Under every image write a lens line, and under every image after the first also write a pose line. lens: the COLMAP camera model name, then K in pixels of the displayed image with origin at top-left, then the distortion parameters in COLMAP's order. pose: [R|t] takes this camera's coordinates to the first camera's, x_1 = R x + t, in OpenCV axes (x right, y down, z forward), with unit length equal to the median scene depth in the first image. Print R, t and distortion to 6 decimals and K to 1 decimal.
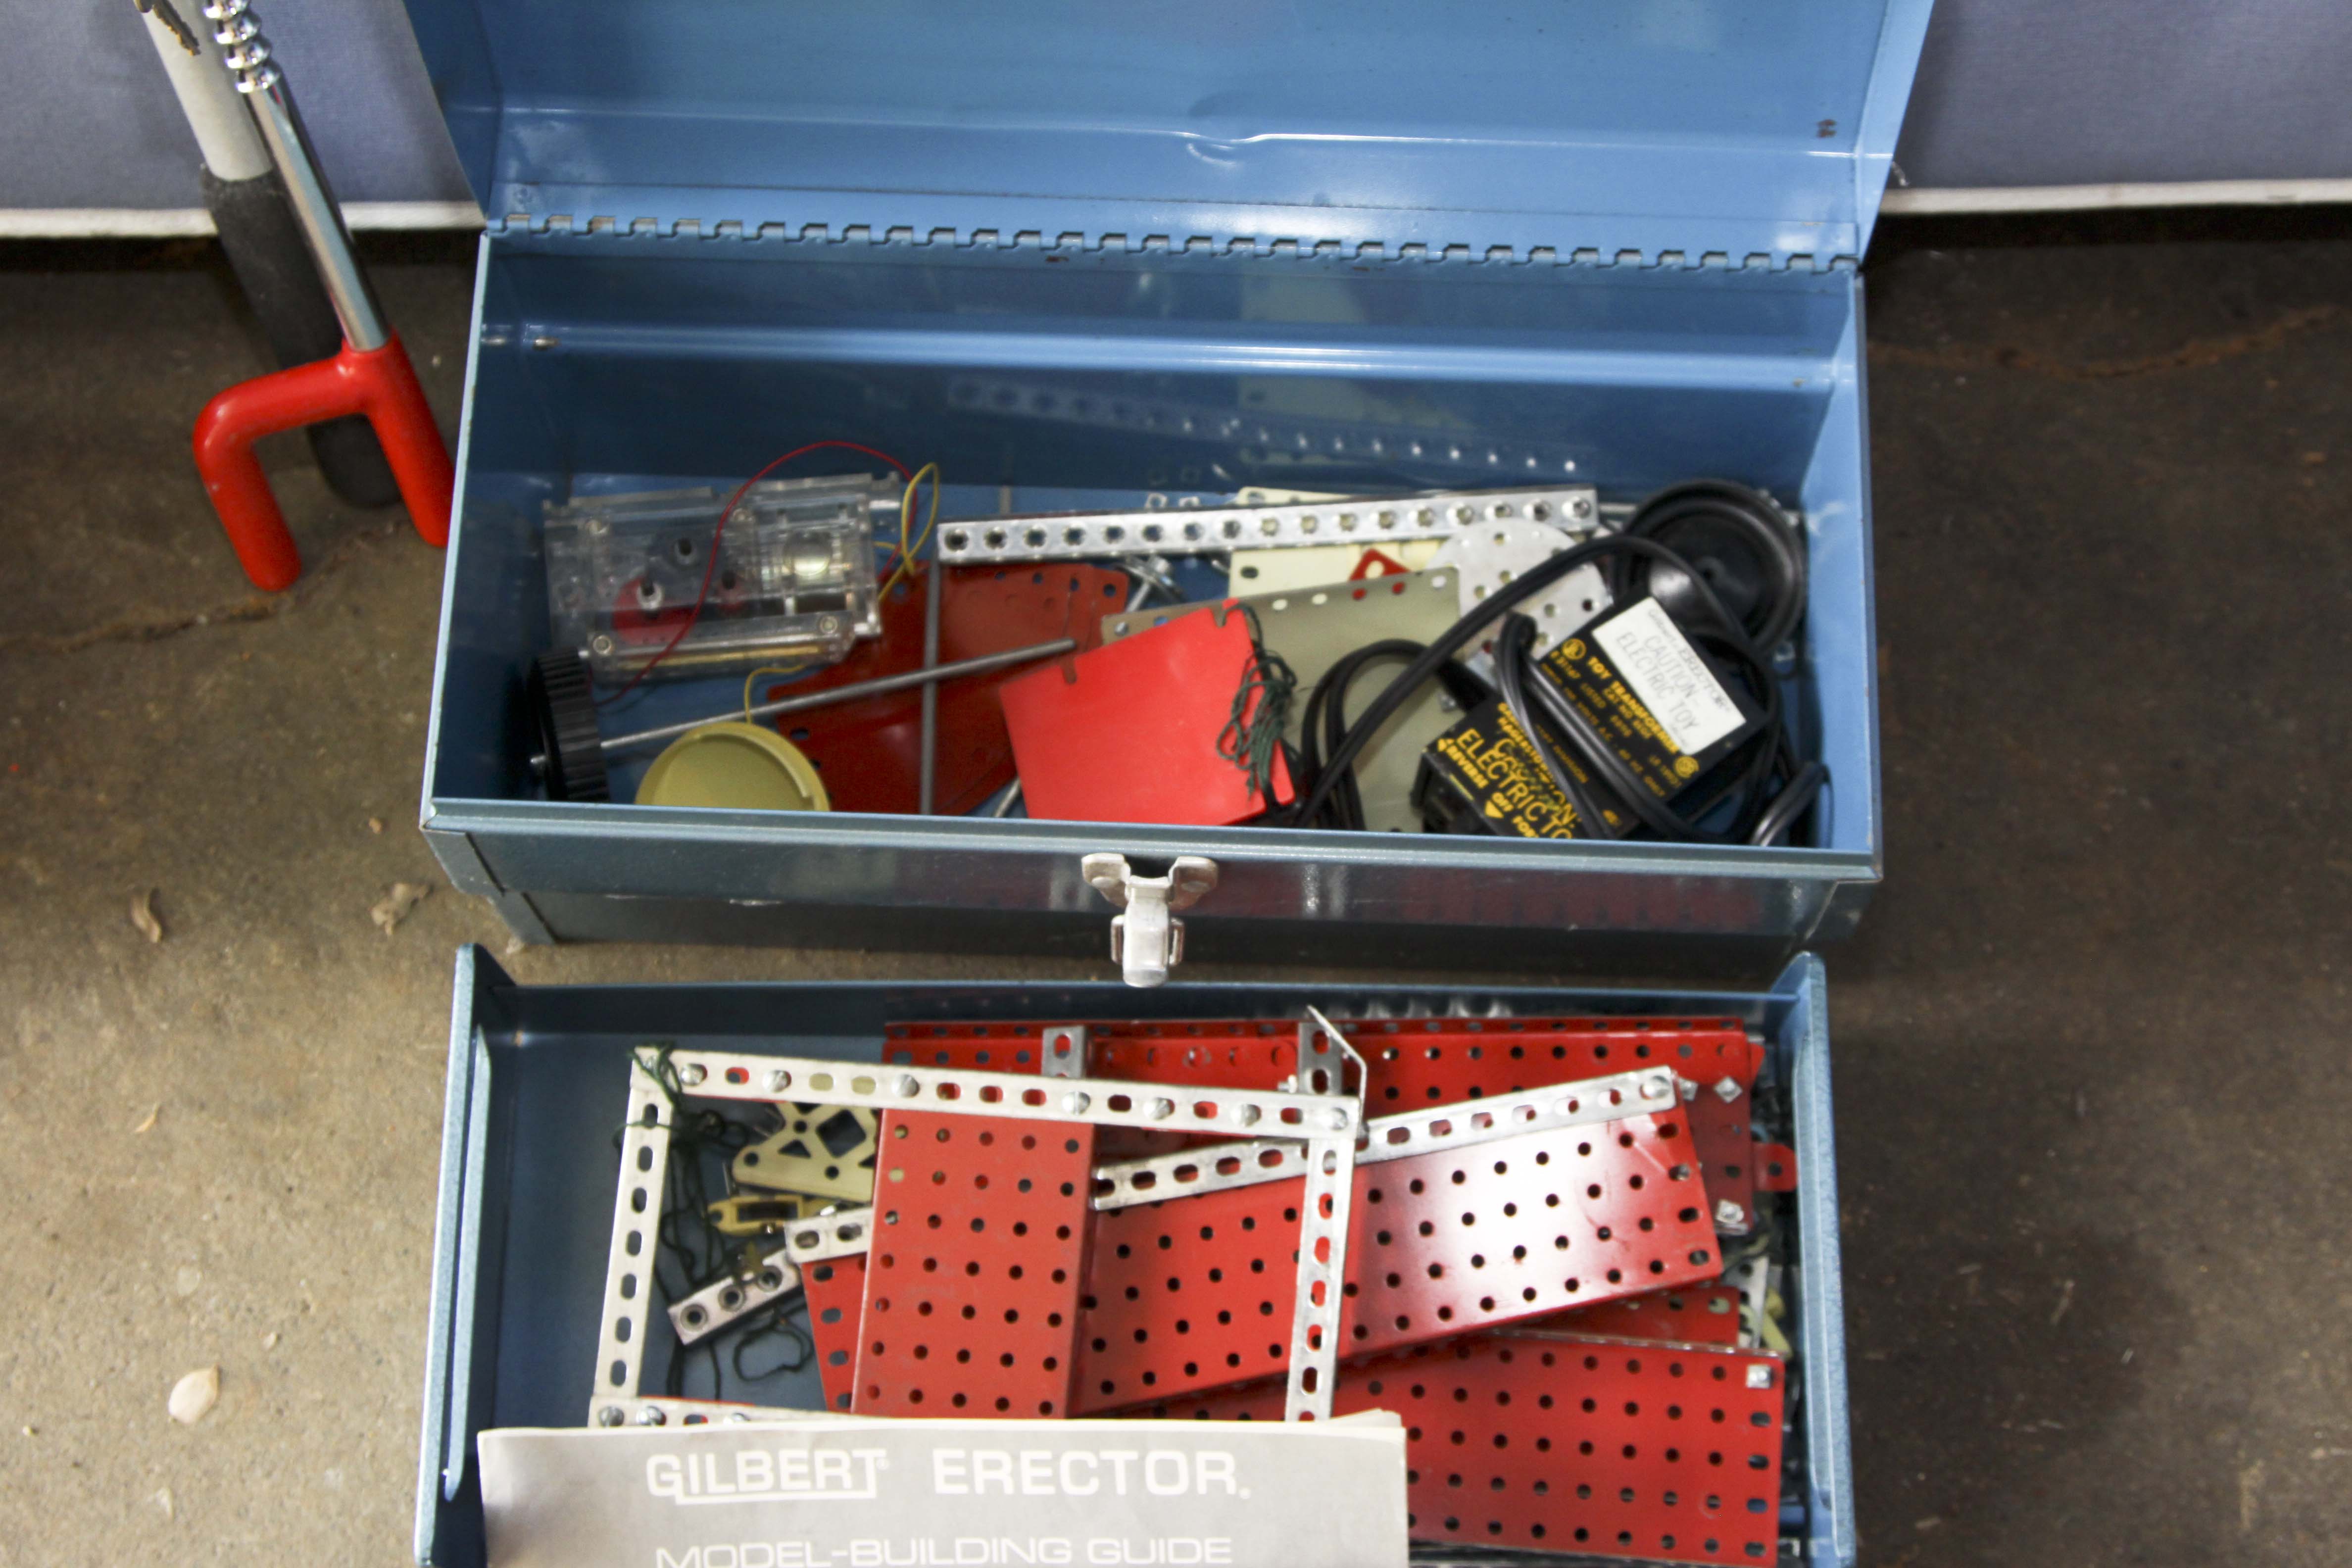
lens RADIAL K [[3632.2, 0, 1211.4], [0, 3632.2, 719.6], [0, 0, 1]] dist [-0.005845, 0.000000]
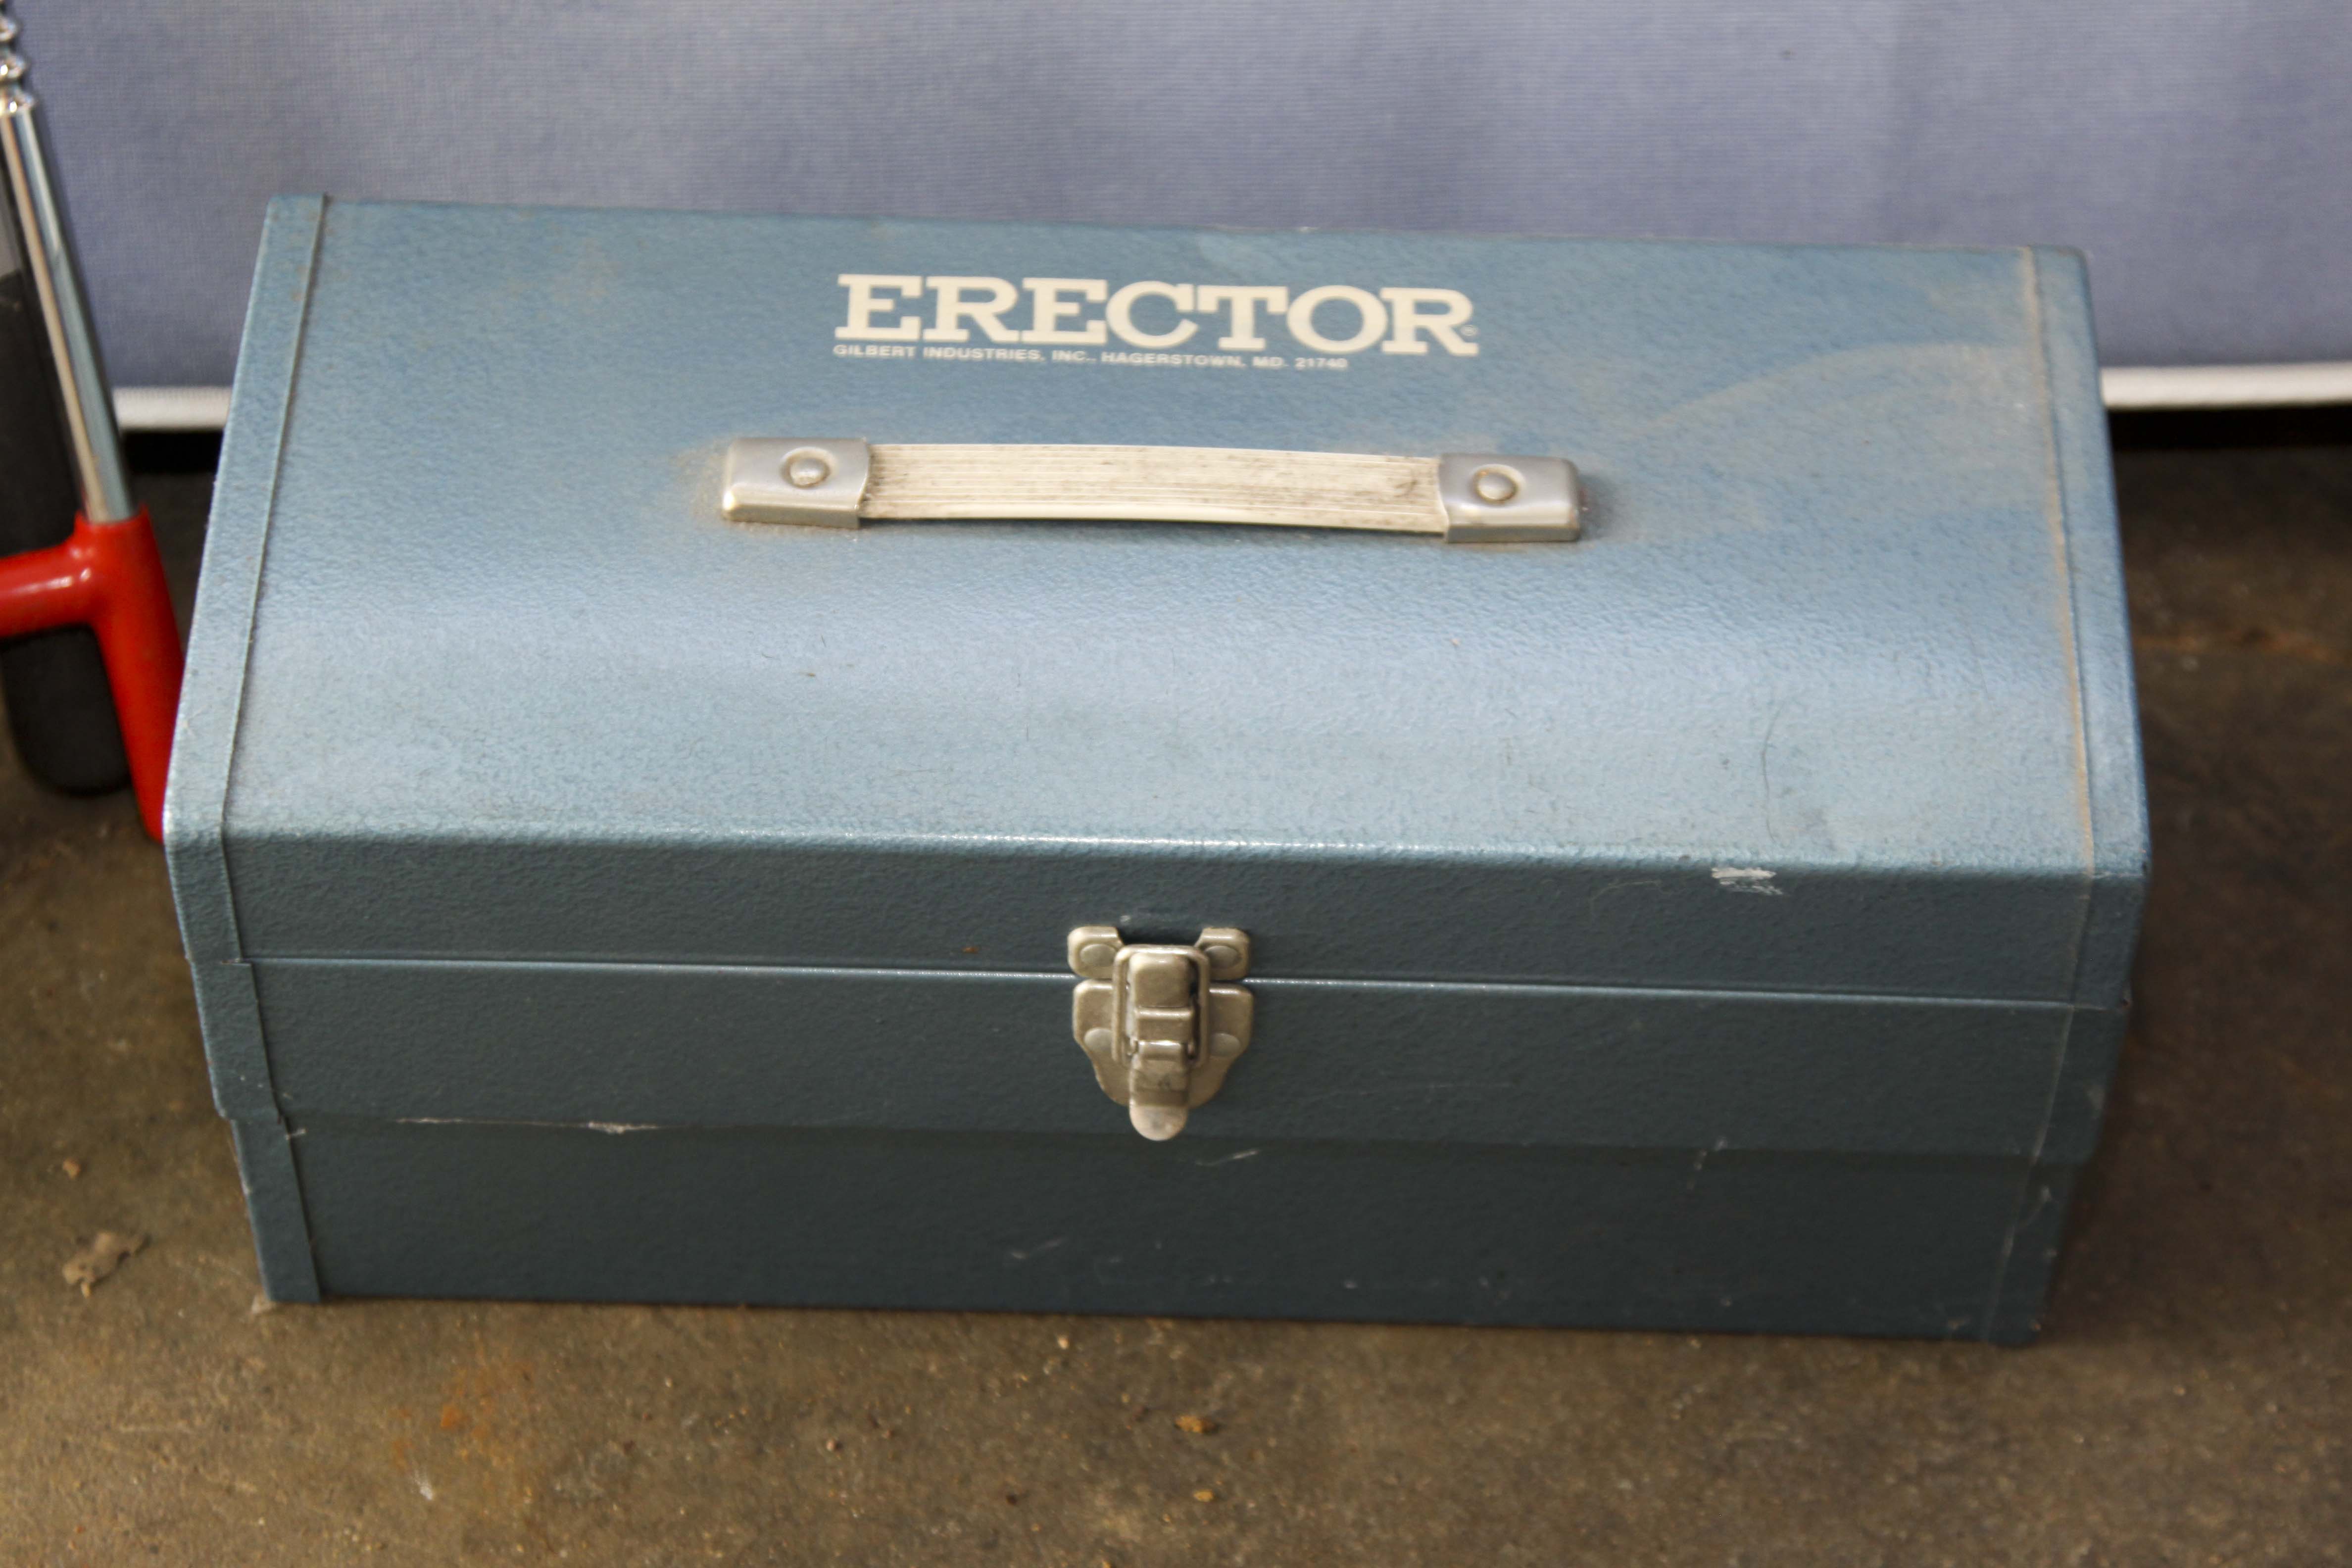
lens RADIAL K [[5613.5, 0, 1205.1], [0, 5613.5, 789.9], [0, 0, 1]] dist [0.151237, 0.000000]
pose [[0.999462, 0.000694, 0.032795, -0.040677], [0.010641, 0.938856, -0.344147, 0.355711], [-0.031028, 0.344311, 0.938343, -0.098212]]
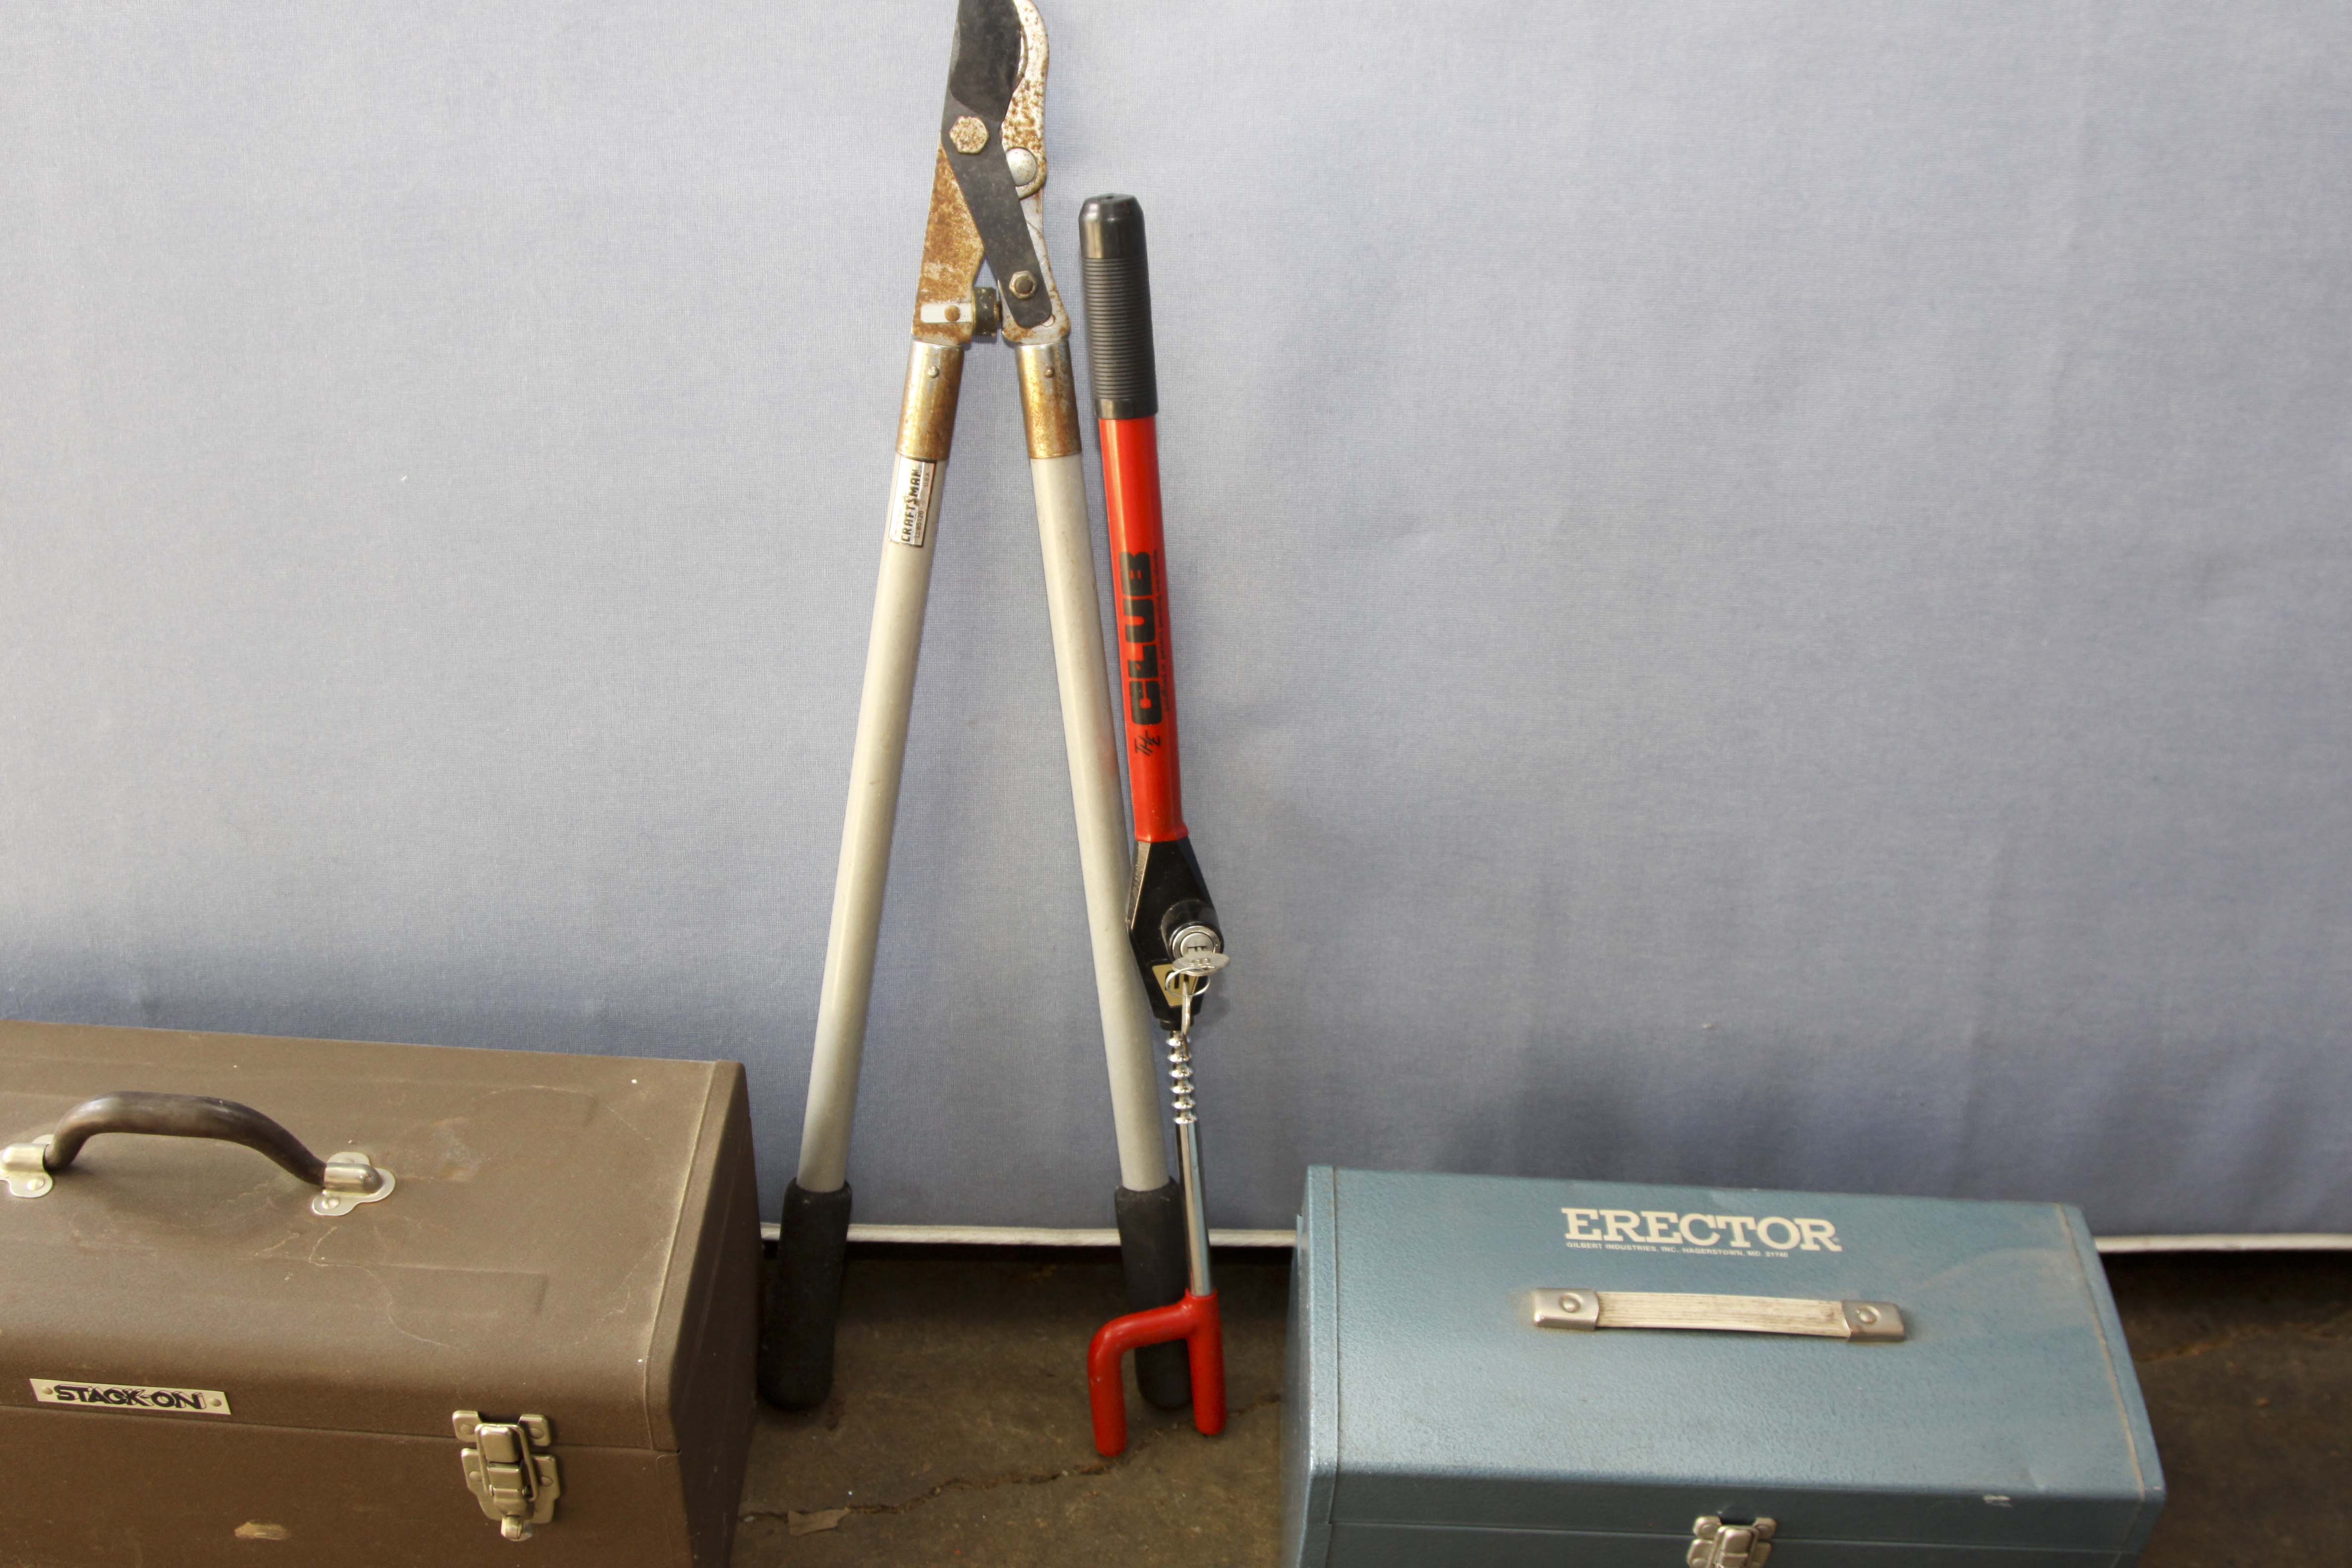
lens RADIAL K [[2467.5, 0, 1208.8], [0, 2467.5, 794.9], [0, 0, 1]] dist [-0.113920, 0.000000]
pose [[0.997829, 0.040088, 0.052256, -0.294927], [-0.008706, 0.866739, -0.498687, 0.270071], [-0.065284, 0.497149, 0.865206, -0.126082]]
